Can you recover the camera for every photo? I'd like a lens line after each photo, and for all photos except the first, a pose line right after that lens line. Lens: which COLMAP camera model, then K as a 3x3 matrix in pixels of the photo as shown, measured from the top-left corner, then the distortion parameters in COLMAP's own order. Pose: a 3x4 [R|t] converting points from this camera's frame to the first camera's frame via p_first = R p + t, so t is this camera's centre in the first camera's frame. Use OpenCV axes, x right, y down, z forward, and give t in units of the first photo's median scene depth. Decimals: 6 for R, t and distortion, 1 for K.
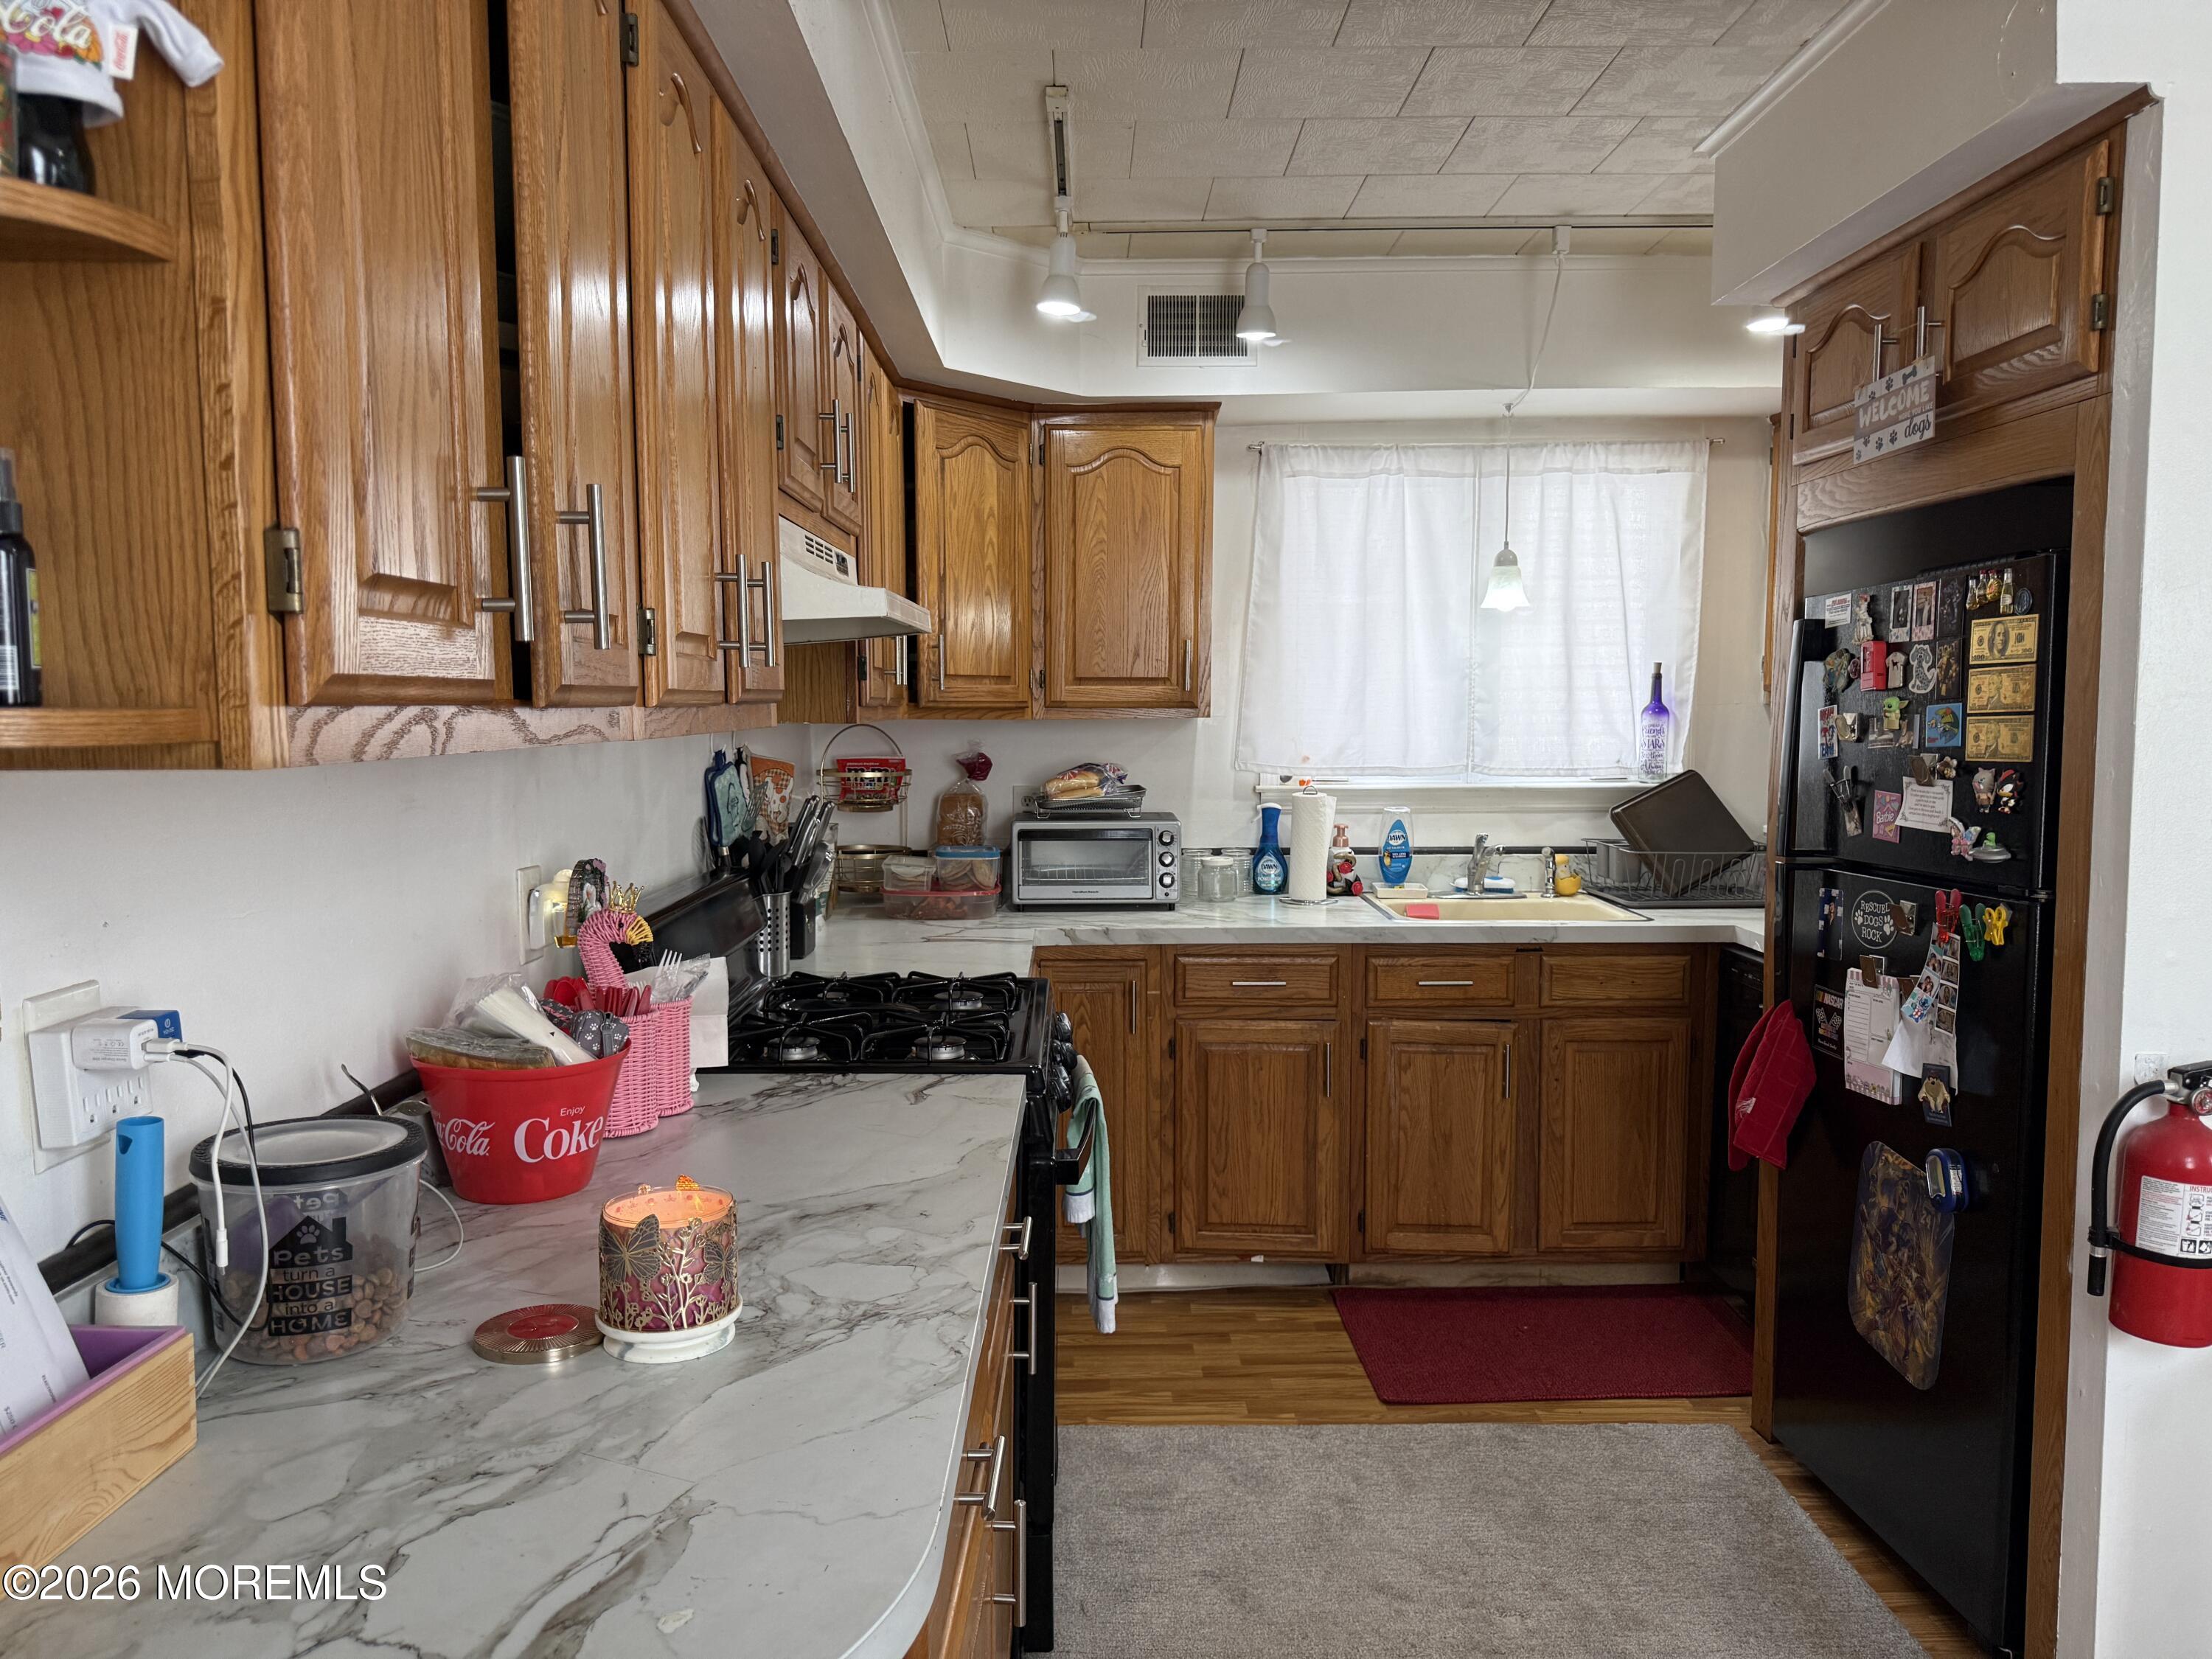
lens RADIAL K [[1553.1, 0, 1096.6], [0, 1553.1, 828.0], [0, 0, 1]] dist [0.080719, -0.121948]
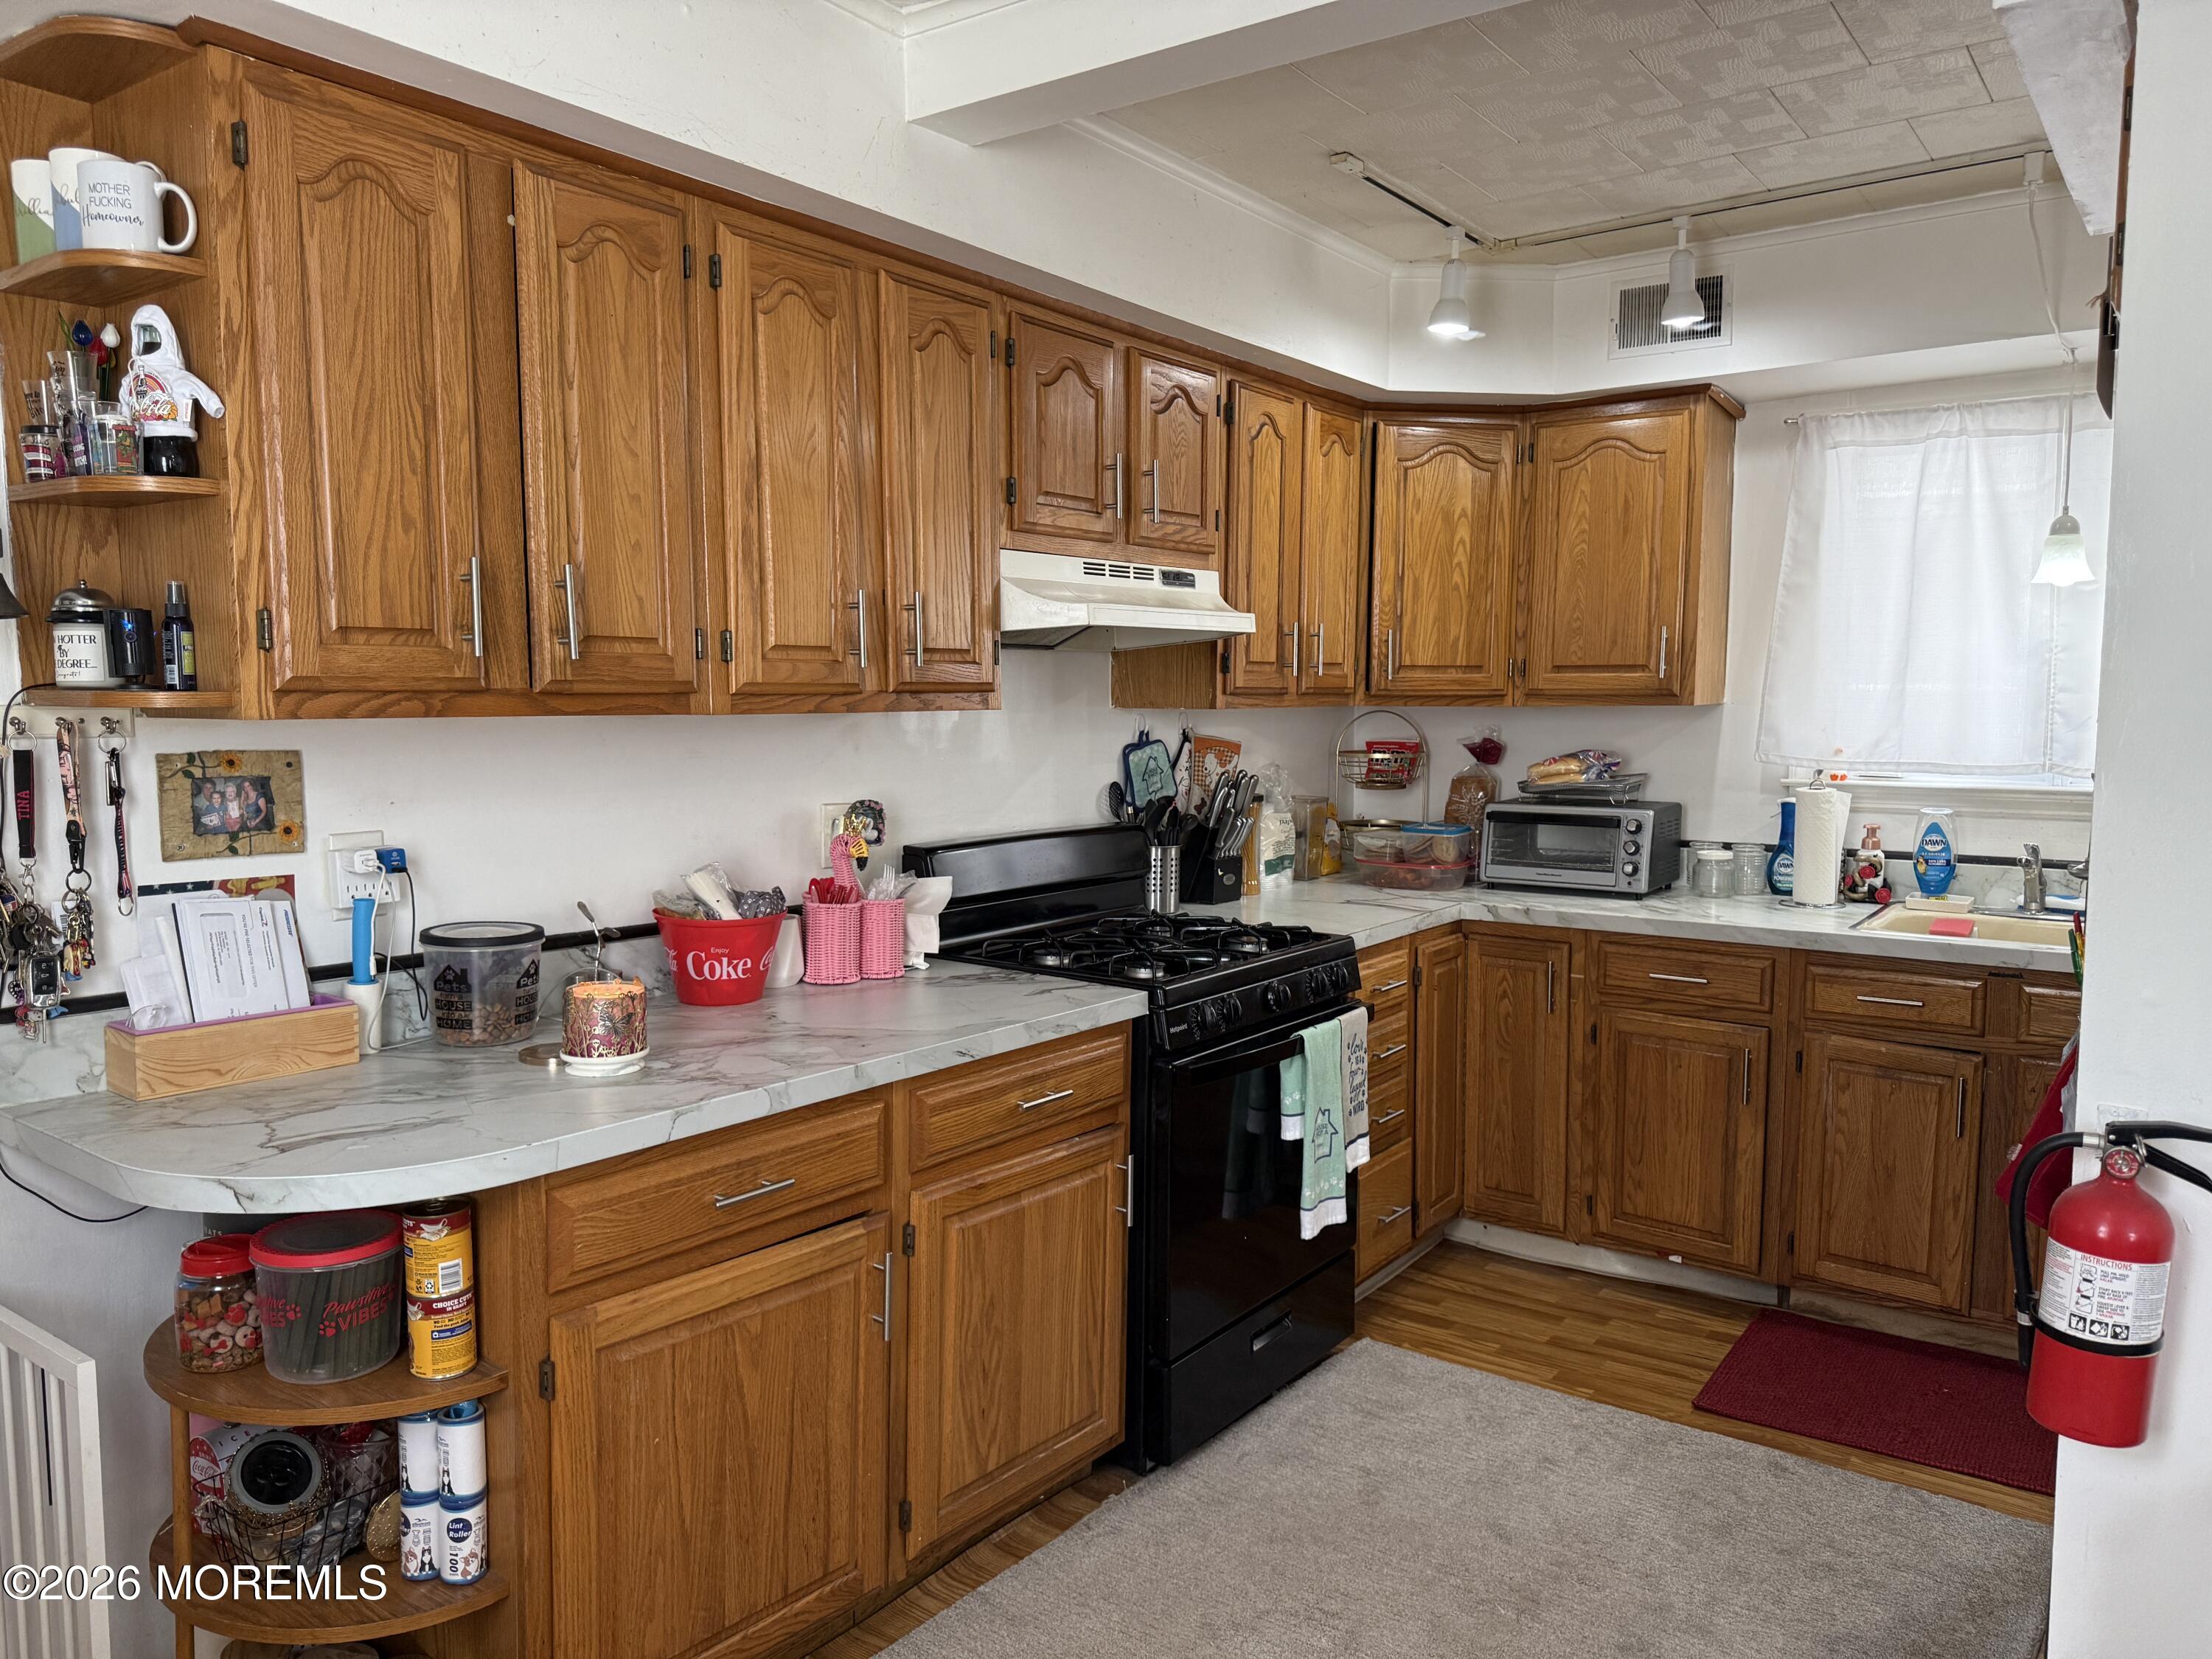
lens RADIAL K [[1577.3, 0, 1106.0], [0, 1577.3, 829.5], [0, 0, 1]] dist [0.006121, -0.050217]
pose [[0.791168, 0.054343, -0.609180, 0.413932], [-0.050226, 0.998453, 0.023838, 0.001145], [0.609534, 0.011736, 0.792673, -0.006135]]
